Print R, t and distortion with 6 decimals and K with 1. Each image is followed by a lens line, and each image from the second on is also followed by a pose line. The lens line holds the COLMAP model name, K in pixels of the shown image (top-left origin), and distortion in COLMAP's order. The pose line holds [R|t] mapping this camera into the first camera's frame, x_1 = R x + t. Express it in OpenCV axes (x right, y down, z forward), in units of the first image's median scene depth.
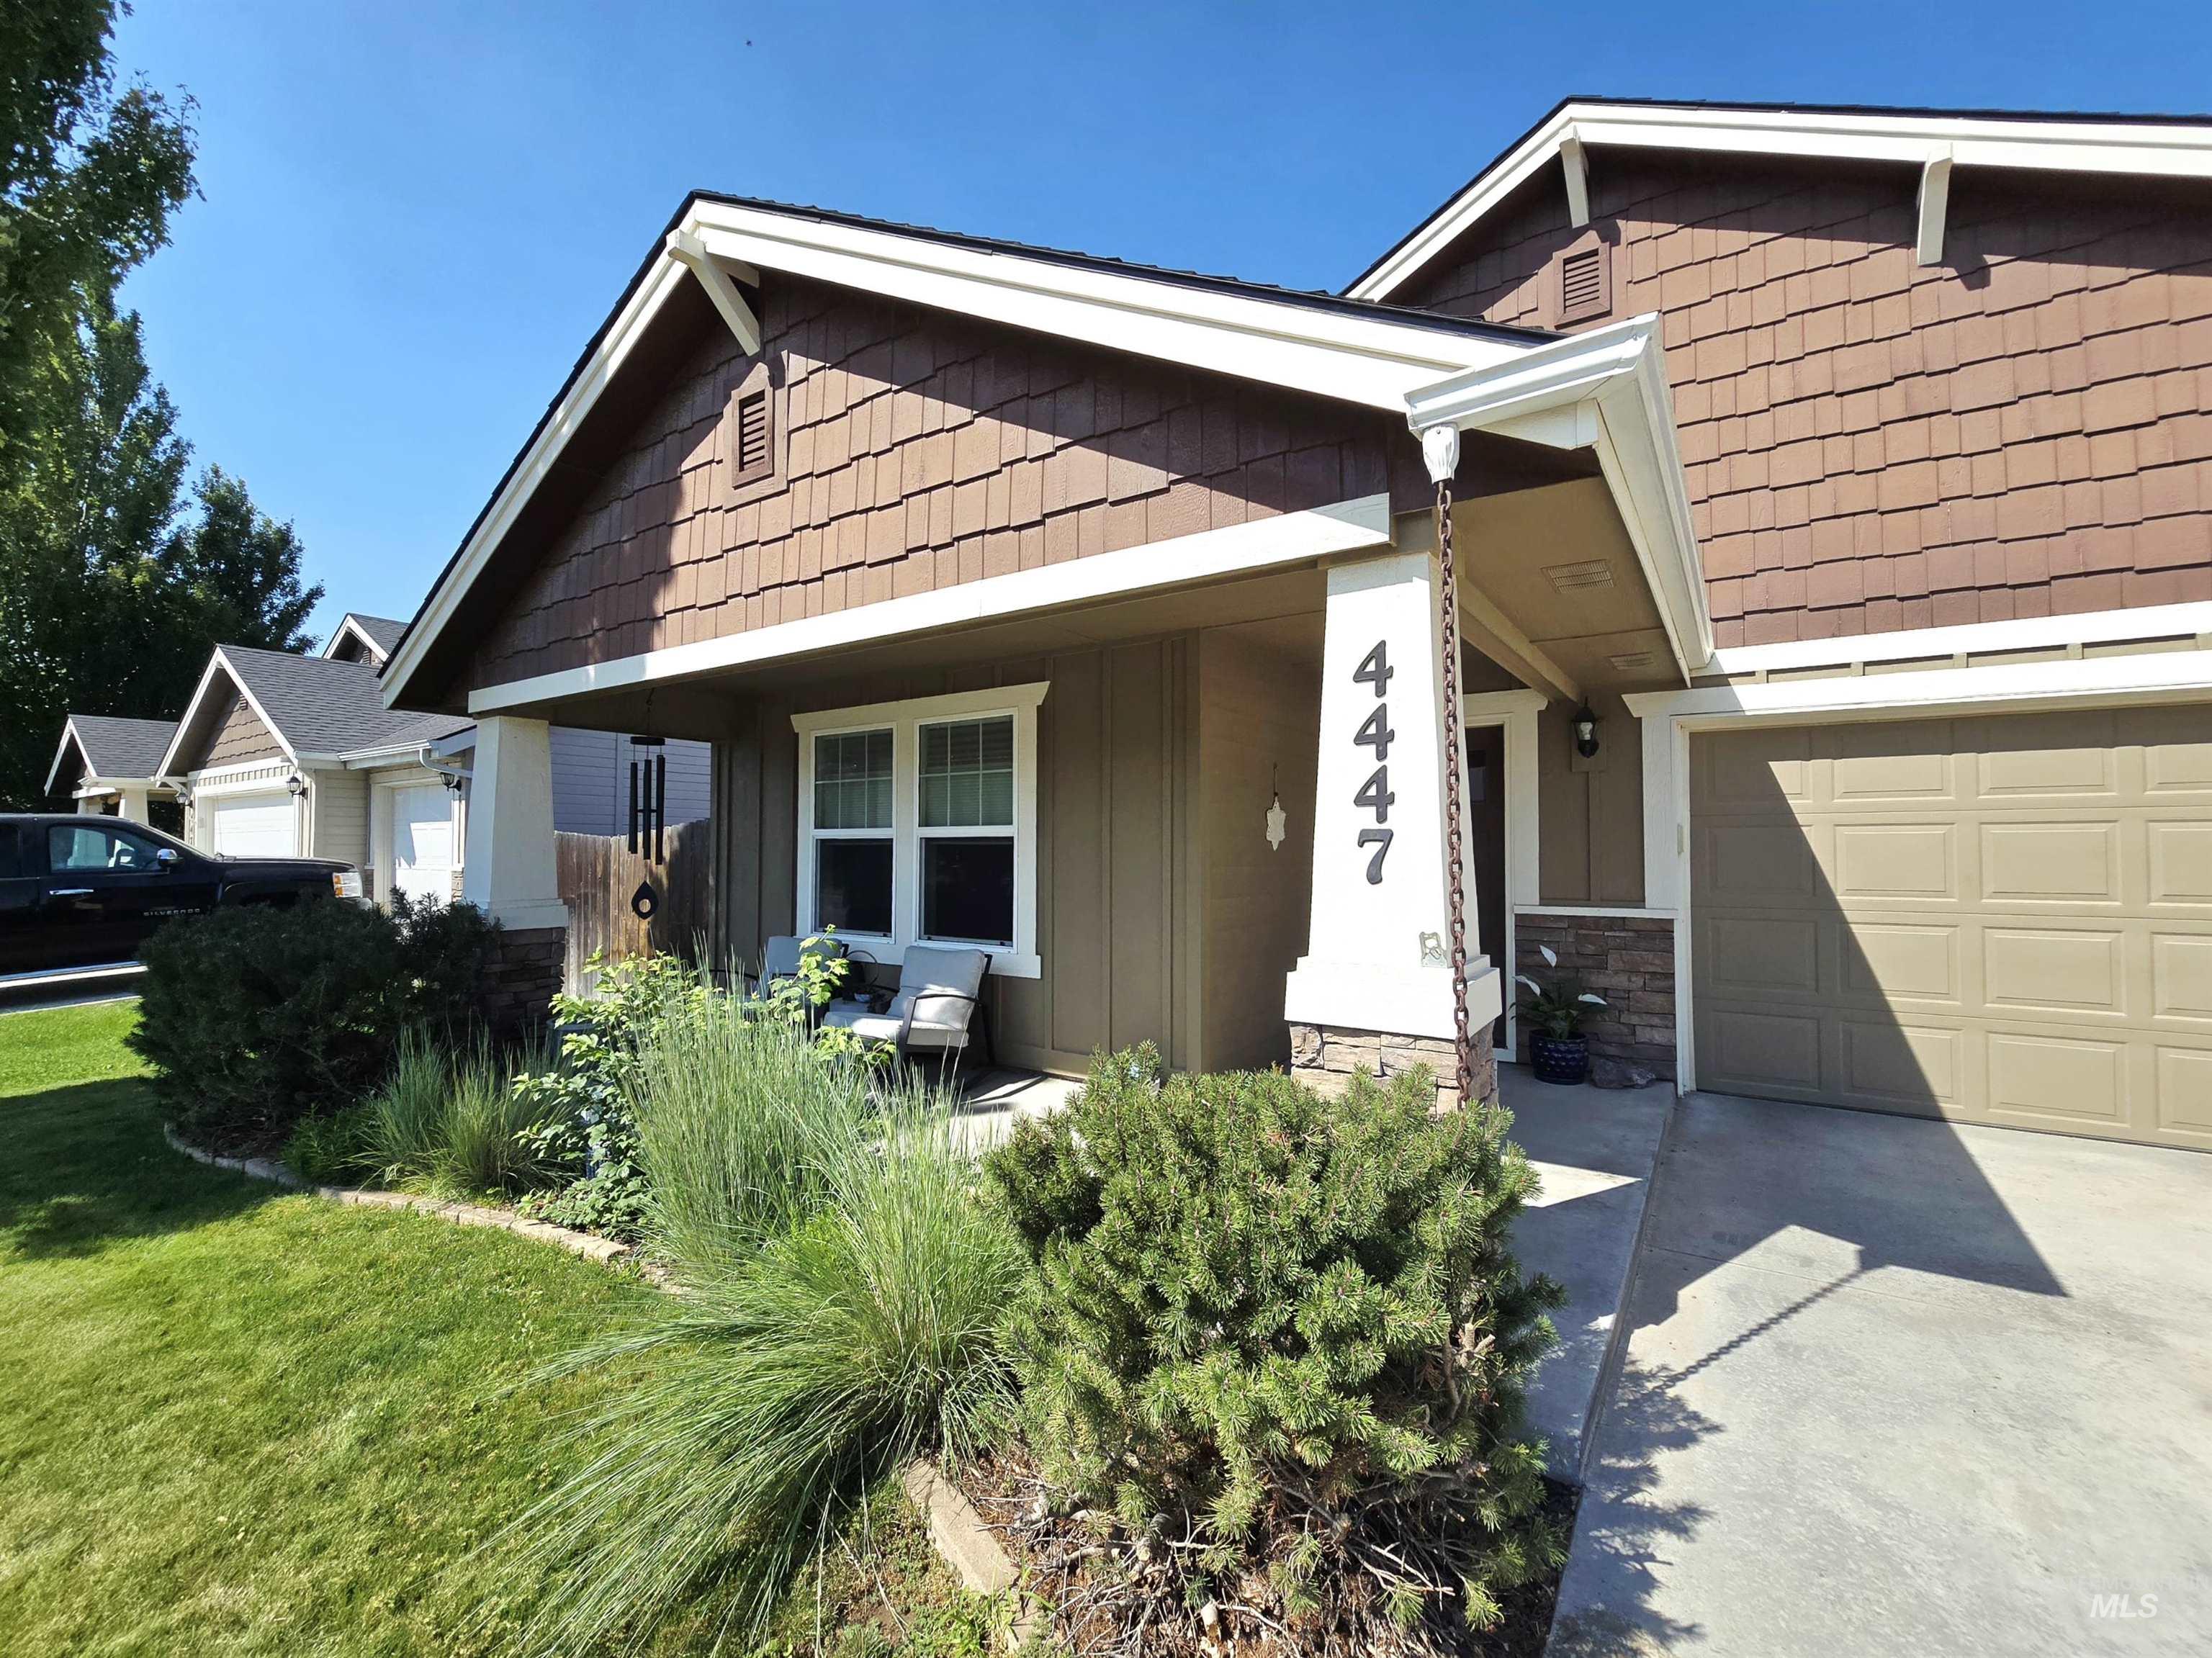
lens RADIAL K [[911.1, 0, 1113.8], [0, 911.1, 828.3], [0, 0, 1]] dist [-0.008984, 0.002067]
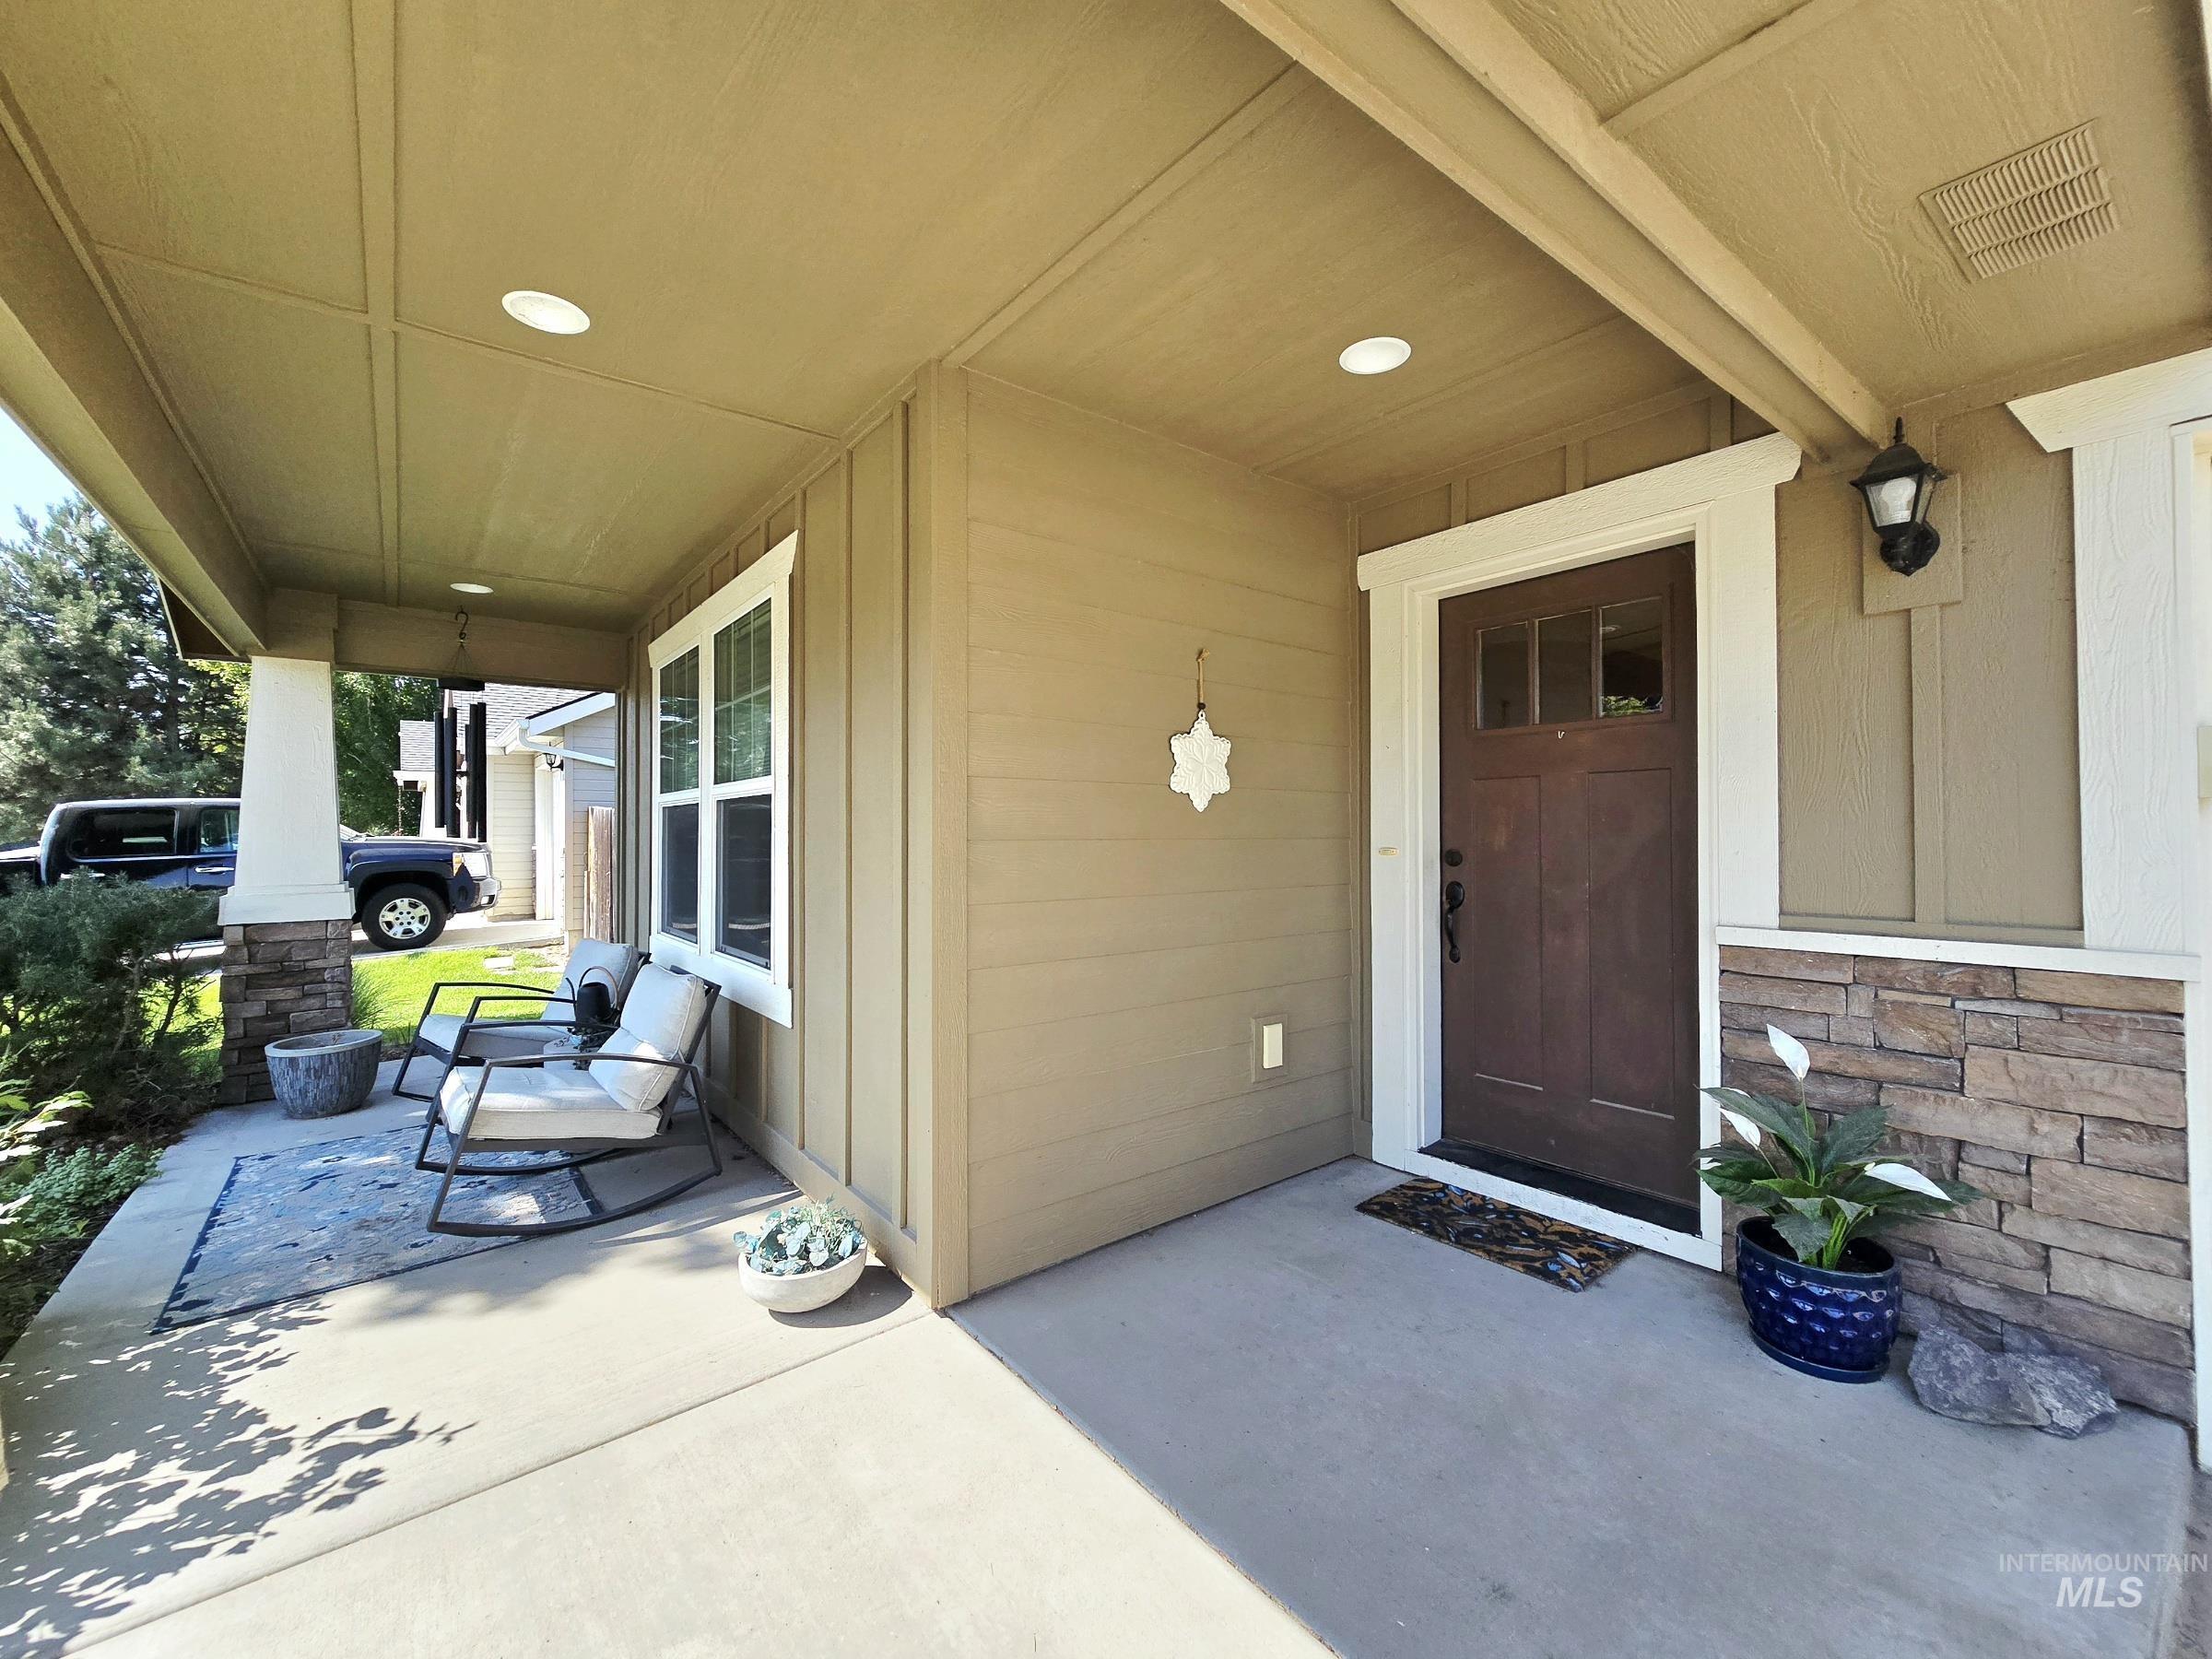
lens RADIAL K [[911.1, 0, 1098.8], [0, 911.1, 827.7], [0, 0, 1]] dist [-0.008984, 0.002067]
pose [[0.952046, -0.006506, -0.305884, 0.301267], [0.011100, 0.999850, 0.013279, 0.027696], [0.305752, -0.016037, 0.951976, 0.502717]]
